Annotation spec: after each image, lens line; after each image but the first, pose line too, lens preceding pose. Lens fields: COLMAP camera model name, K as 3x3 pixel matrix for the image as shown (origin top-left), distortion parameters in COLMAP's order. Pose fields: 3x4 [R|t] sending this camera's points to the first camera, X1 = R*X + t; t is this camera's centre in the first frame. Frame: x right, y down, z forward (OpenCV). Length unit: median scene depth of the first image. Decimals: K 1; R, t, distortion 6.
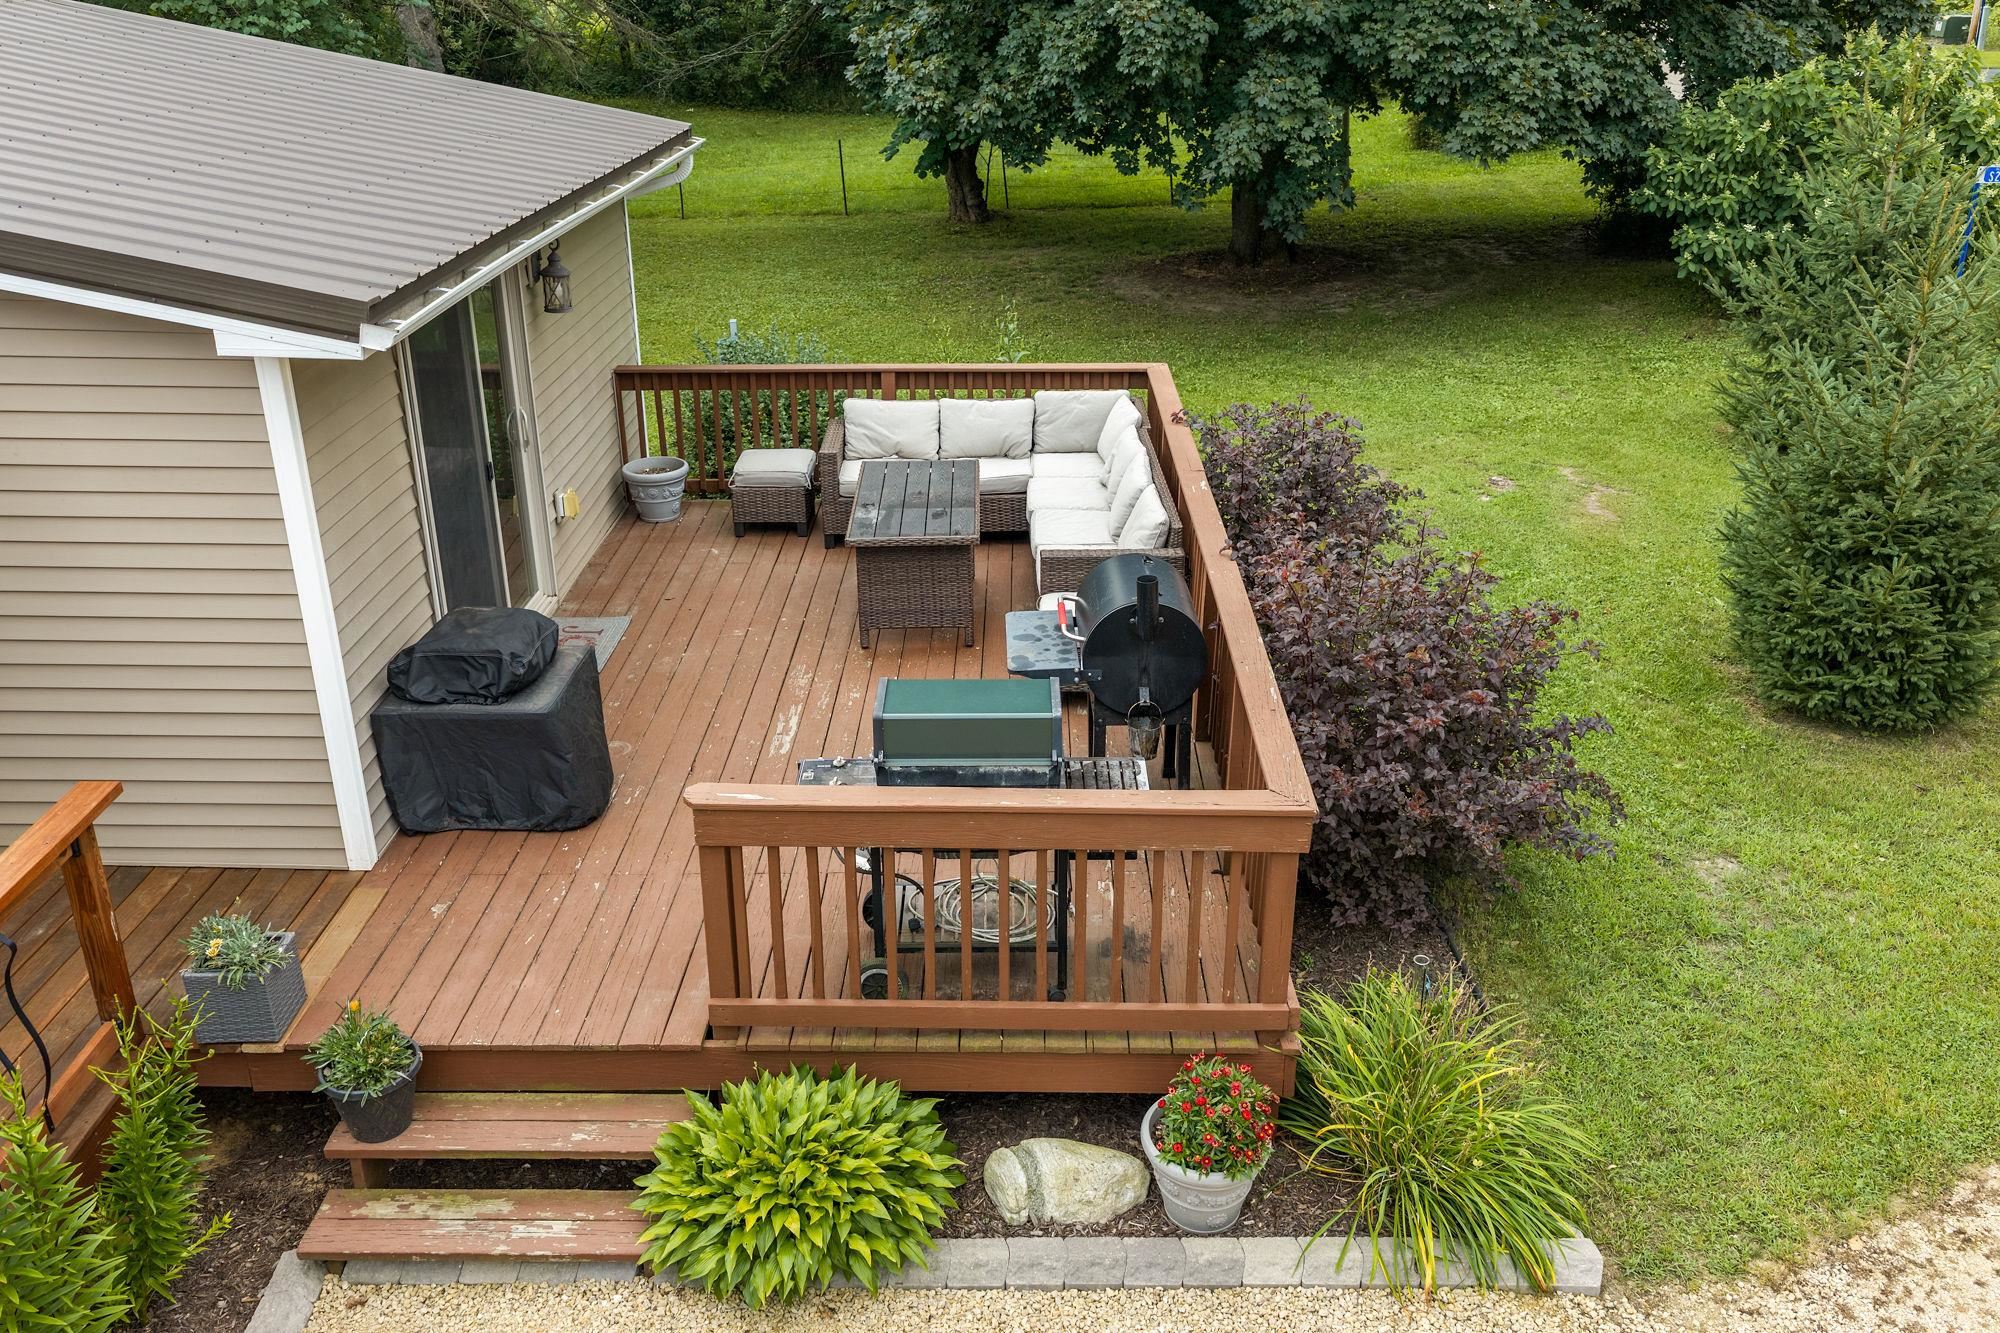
lens RADIAL K [[1682.0, 0, 1011.2], [0, 1682.0, 665.9], [0, 0, 1]] dist [0.010695, 0.007806]
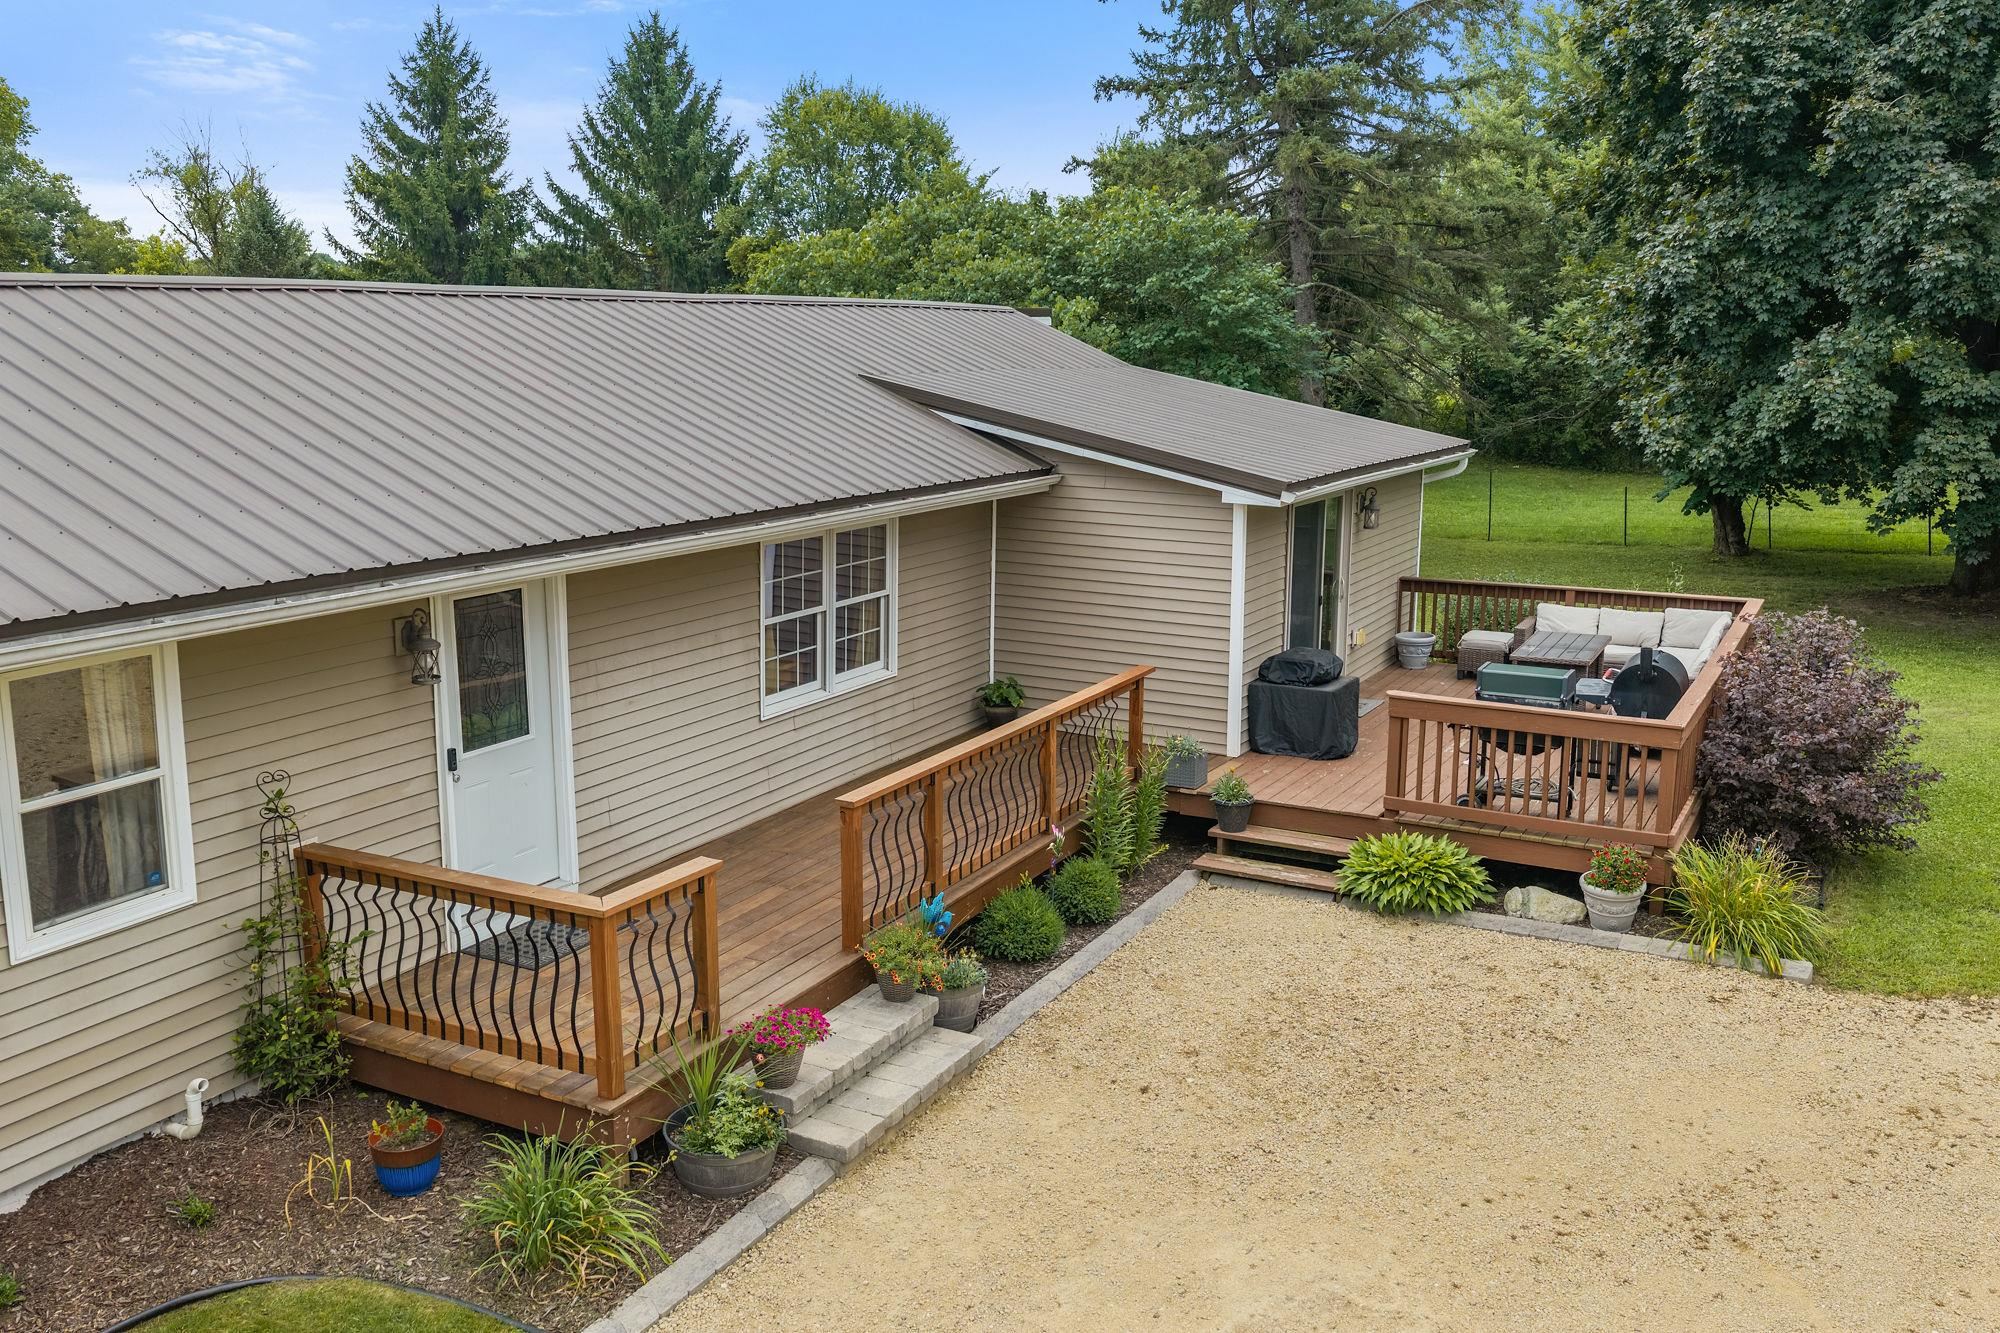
lens RADIAL K [[1682.0, 0, 1011.2], [0, 1682.0, 665.9], [0, 0, 1]] dist [0.010695, 0.007806]
pose [[0.883199, 0.094911, -0.459294, 0.197267], [-0.189344, 0.968111, -0.164044, 0.254642], [0.429078, 0.231849, 0.873005, -0.596822]]
